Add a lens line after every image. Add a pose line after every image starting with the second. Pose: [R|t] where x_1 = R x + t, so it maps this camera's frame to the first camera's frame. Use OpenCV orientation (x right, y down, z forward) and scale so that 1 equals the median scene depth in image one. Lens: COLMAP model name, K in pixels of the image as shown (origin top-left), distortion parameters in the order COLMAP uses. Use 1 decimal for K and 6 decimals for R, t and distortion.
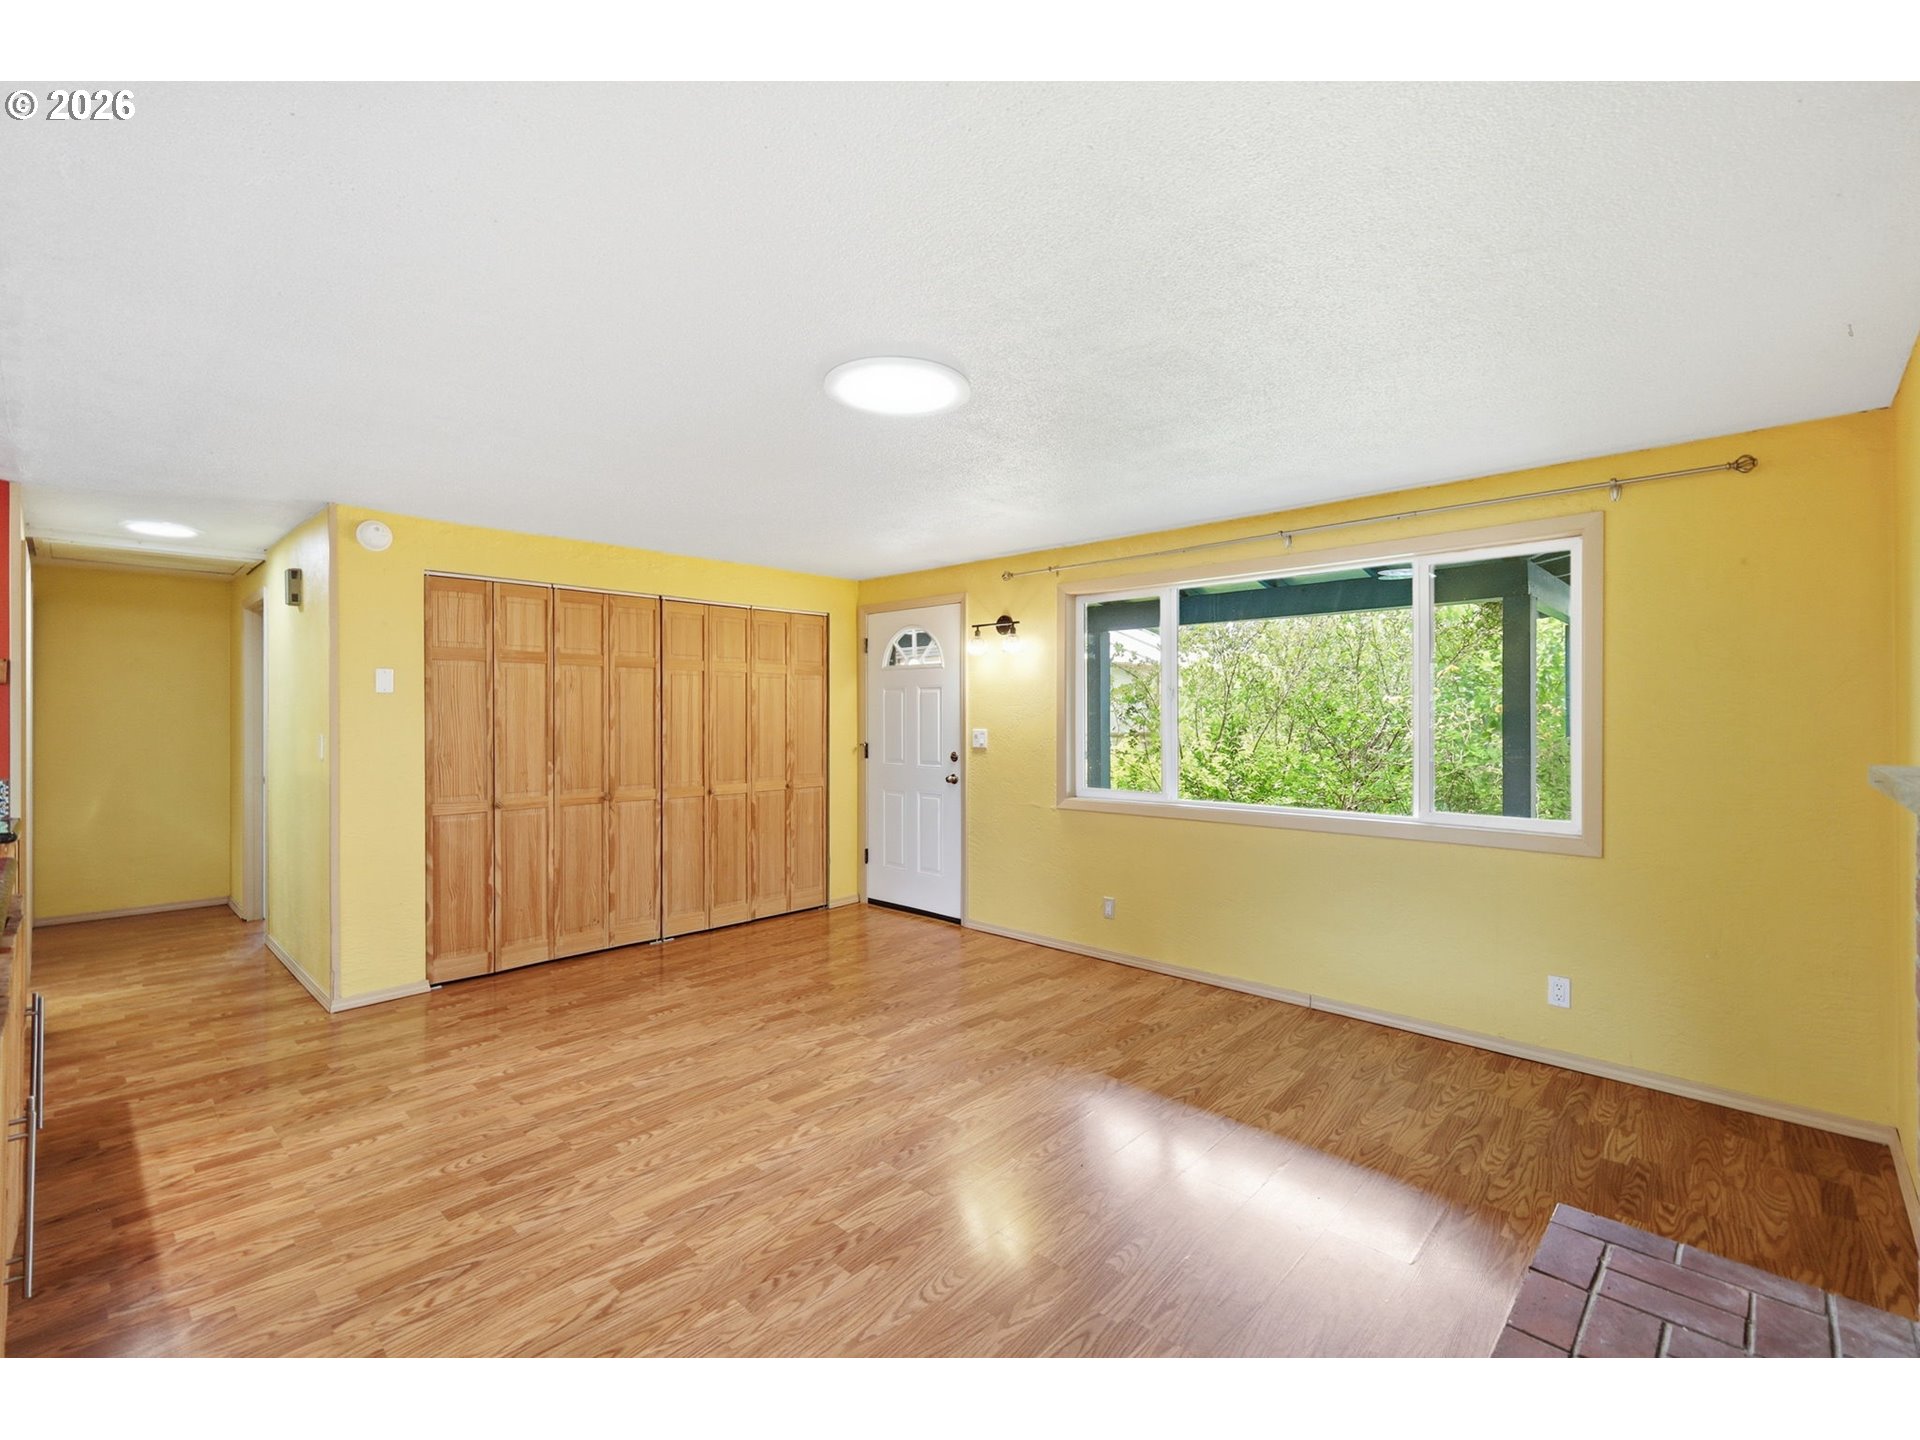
lens RADIAL K [[842.2, 0, 958.7], [0, 842.2, 718.9], [0, 0, 1]] dist [0.004062, 0.000413]
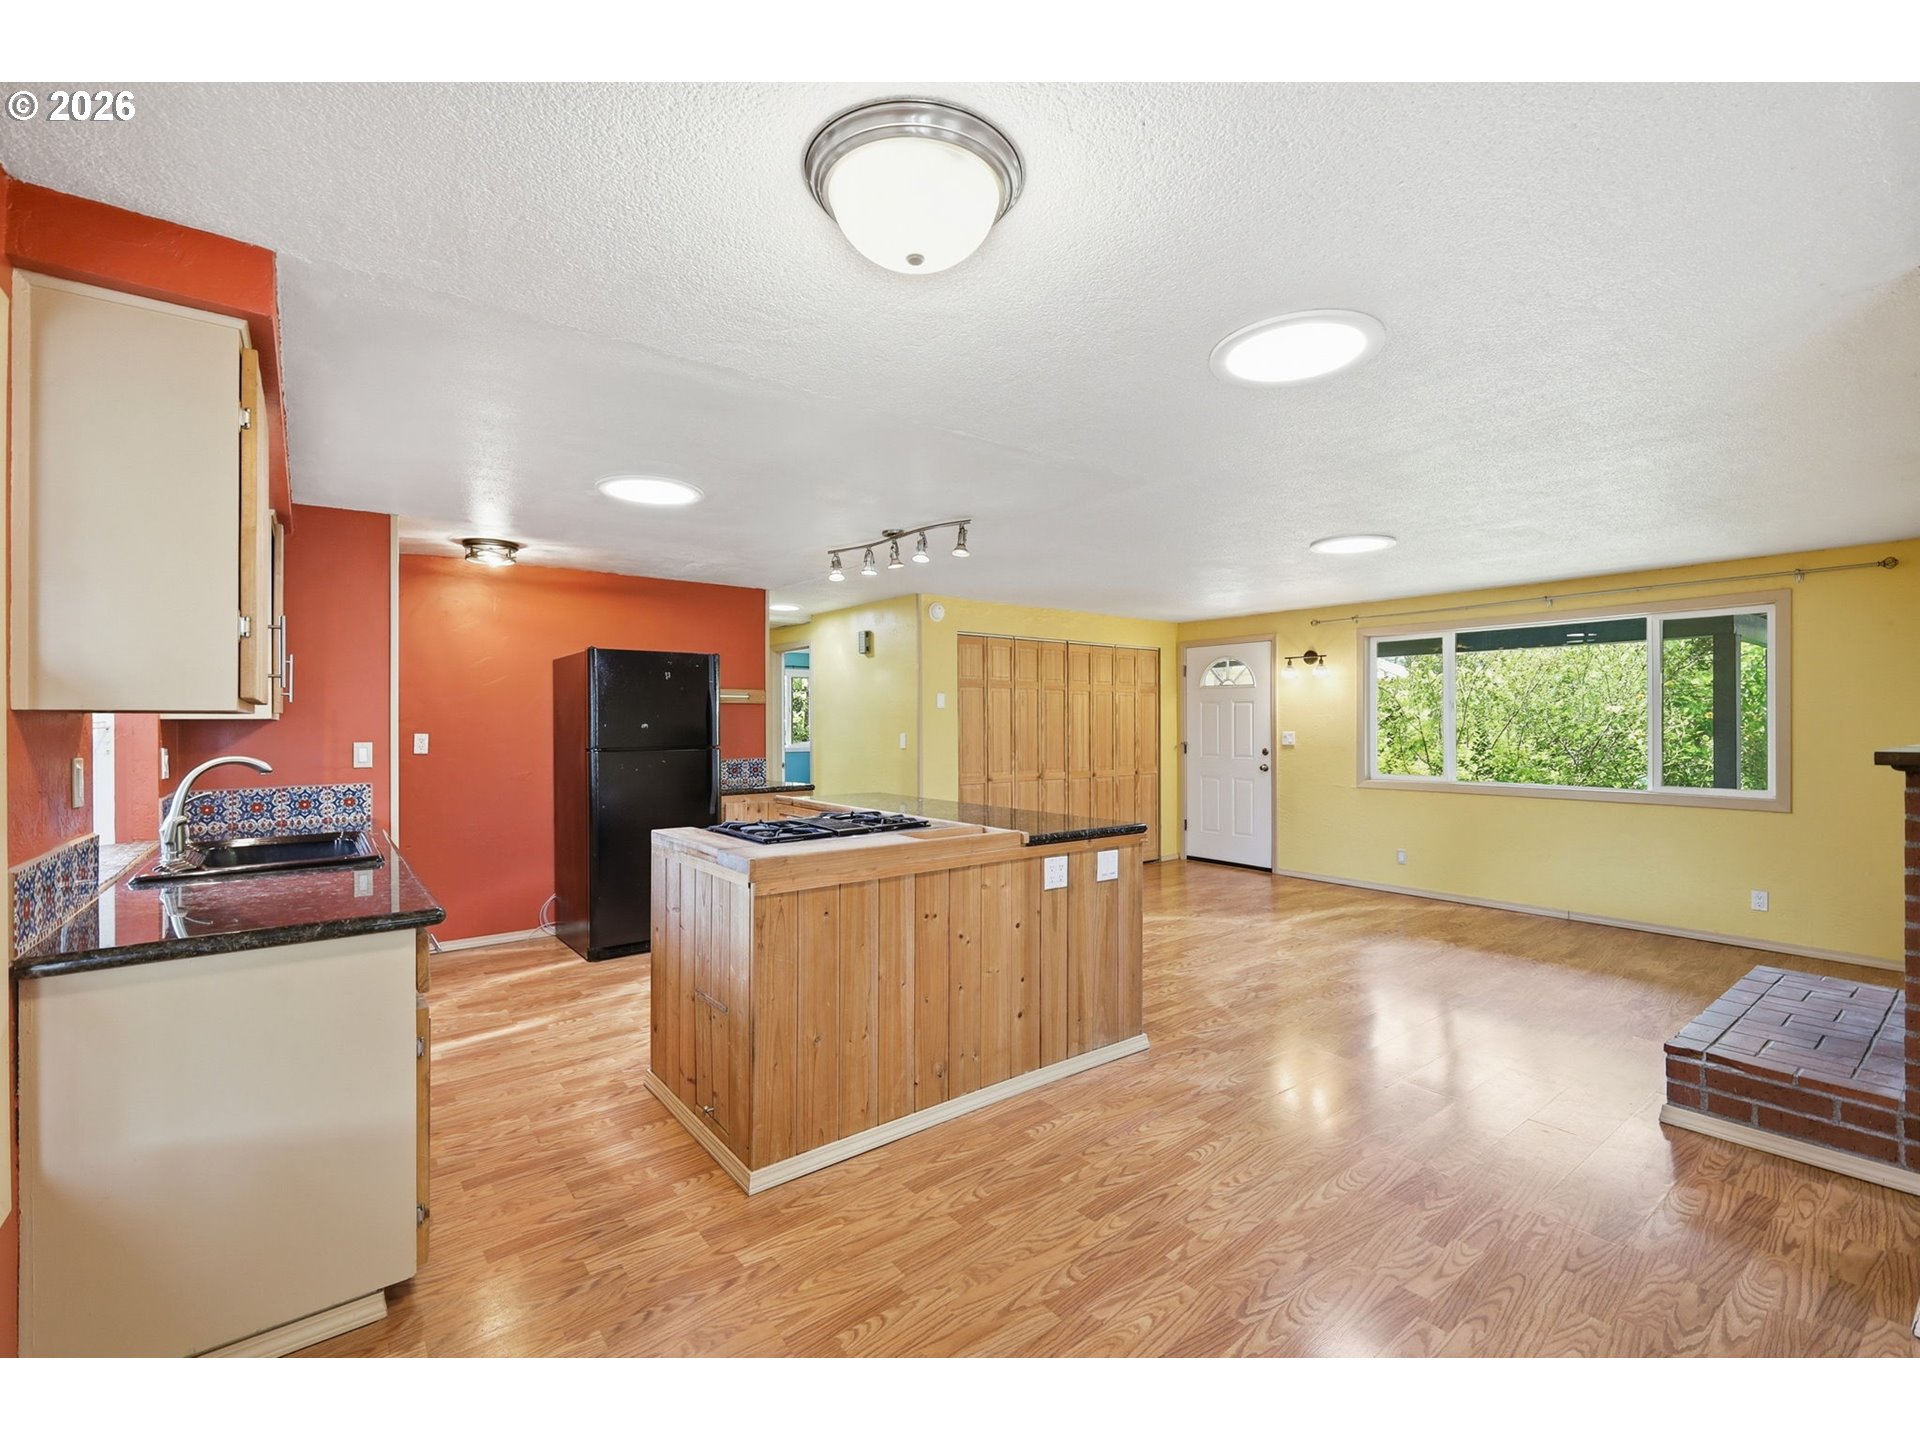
lens RADIAL K [[830.8, 0, 969.4], [0, 830.8, 724.0], [0, 0, 1]] dist [0.019045, -0.006454]
pose [[0.990216, -0.000214, -0.139539, -0.331135], [-0.000057, 0.999998, -0.001935, 0.002262], [0.139540, 0.001924, 0.990215, -0.476301]]
